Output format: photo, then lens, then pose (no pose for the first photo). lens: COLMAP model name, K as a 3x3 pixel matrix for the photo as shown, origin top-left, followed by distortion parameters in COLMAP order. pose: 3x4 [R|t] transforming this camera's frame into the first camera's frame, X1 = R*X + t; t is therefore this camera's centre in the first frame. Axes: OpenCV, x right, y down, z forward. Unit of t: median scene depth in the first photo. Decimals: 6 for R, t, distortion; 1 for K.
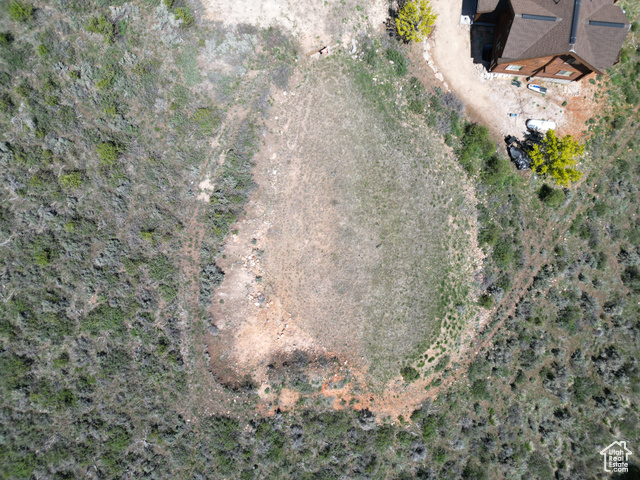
lens RADIAL K [[442.7, 0, 320.2], [0, 442.7, 238.9], [0, 0, 1]] dist [0.069505, -0.059687]
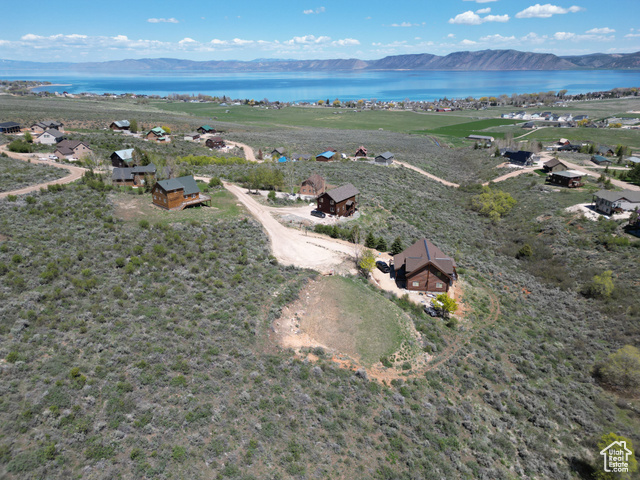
lens RADIAL K [[442.7, 0, 317.8], [0, 442.7, 238.4], [0, 0, 1]] dist [0.069505, -0.059687]
pose [[0.999788, 0.017553, -0.010746, -0.039642], [-0.016419, 0.365432, -0.930693, 1.669243], [-0.012410, 0.930673, 0.365643, -0.015007]]
